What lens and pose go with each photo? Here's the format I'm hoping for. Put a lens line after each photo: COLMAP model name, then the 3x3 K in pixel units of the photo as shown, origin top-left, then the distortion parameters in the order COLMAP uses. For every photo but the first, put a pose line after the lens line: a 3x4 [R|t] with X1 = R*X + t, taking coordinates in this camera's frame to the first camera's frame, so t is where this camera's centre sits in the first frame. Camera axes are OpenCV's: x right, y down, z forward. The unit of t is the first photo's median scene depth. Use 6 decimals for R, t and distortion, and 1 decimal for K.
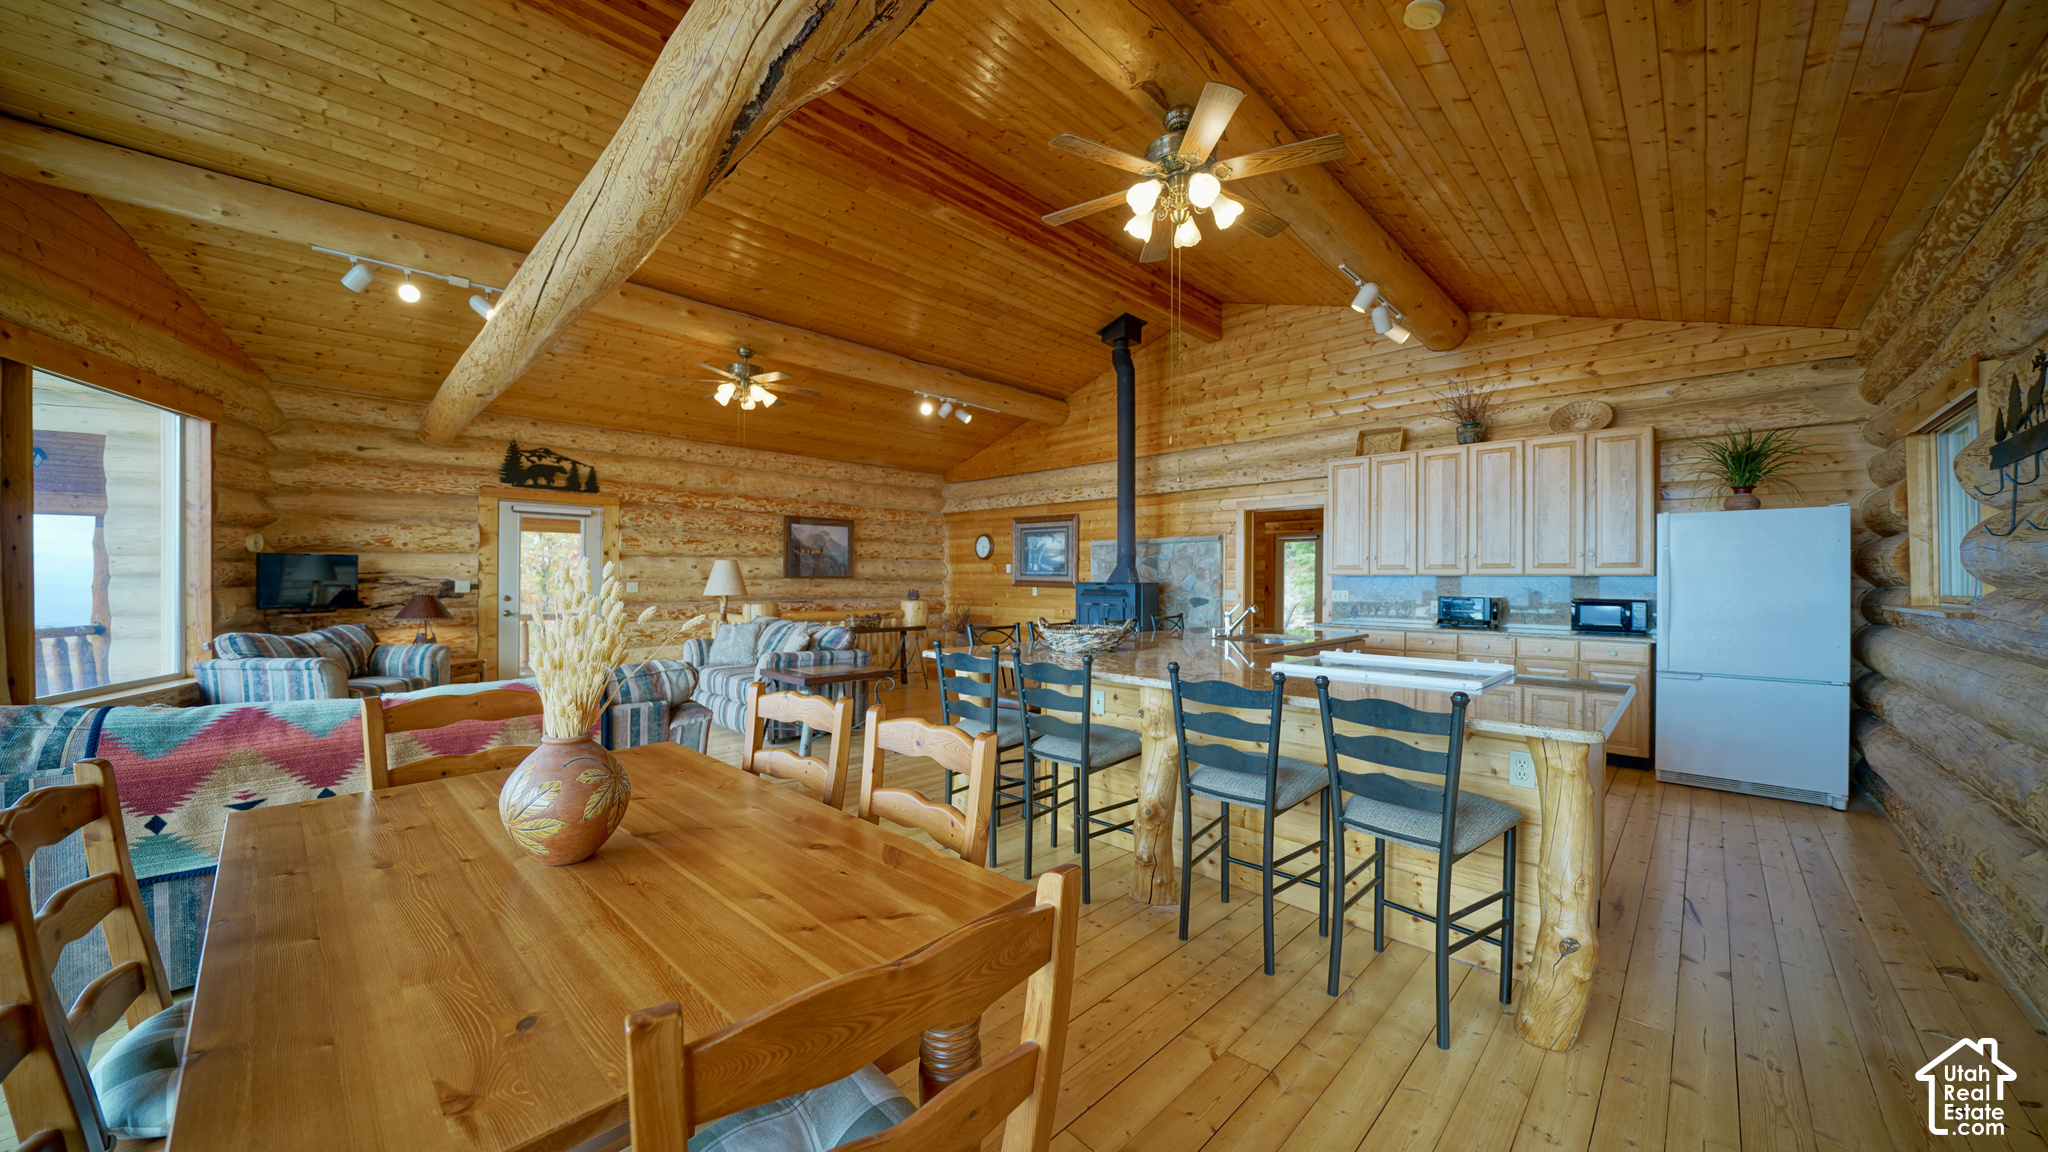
lens RADIAL K [[703.1, 0, 1017.2], [0, 703.1, 579.8], [0, 0, 1]] dist [-0.024032, 0.001374]
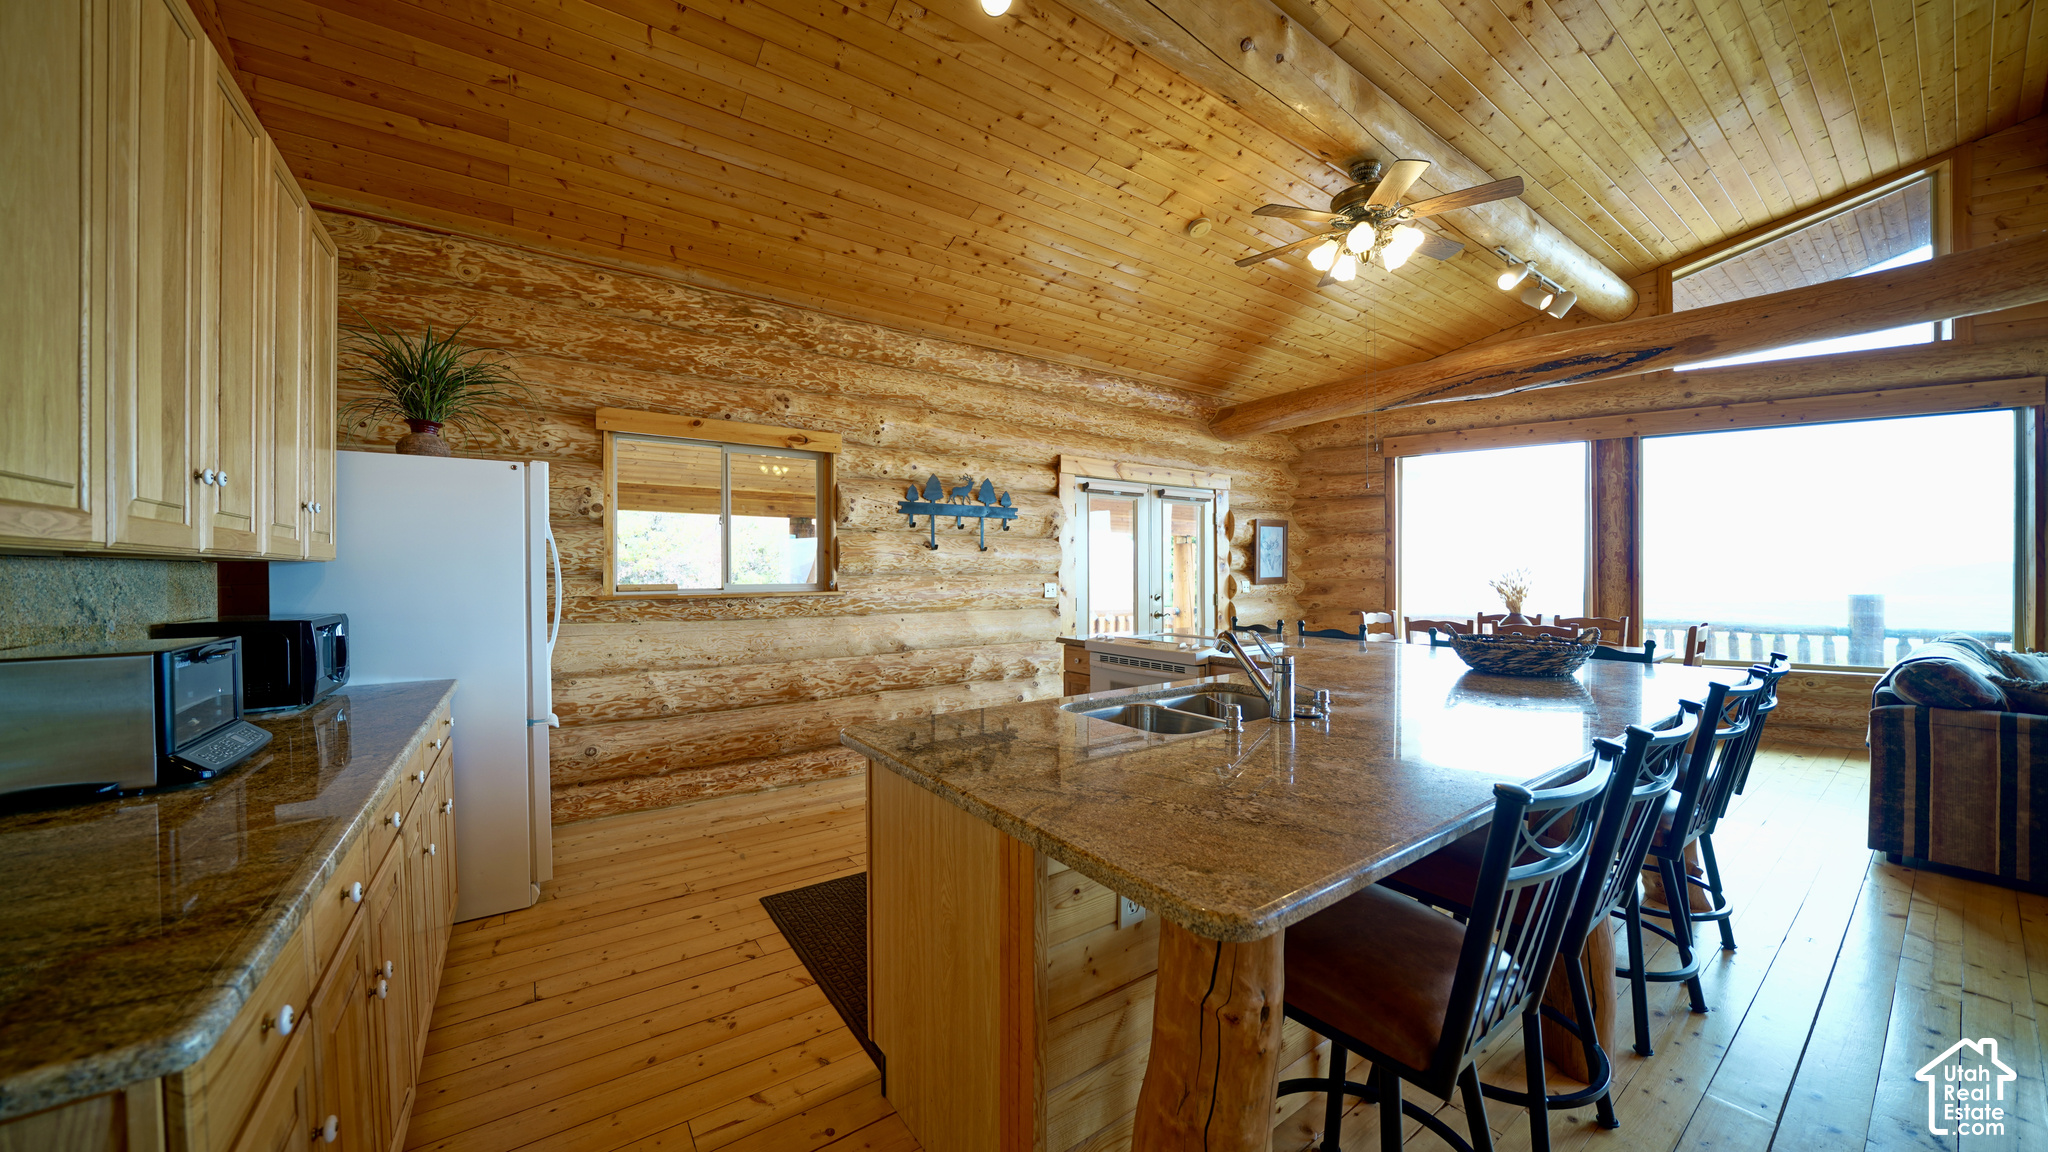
lens RADIAL K [[703.1, 0, 1020.5], [0, 703.1, 576.7], [0, 0, 1]] dist [-0.024032, 0.001374]
pose [[-0.986226, -0.004406, 0.165342, 0.255648], [-0.002726, 0.999942, 0.010390, -0.001570], [-0.165378, 0.009797, -0.986182, 0.945515]]
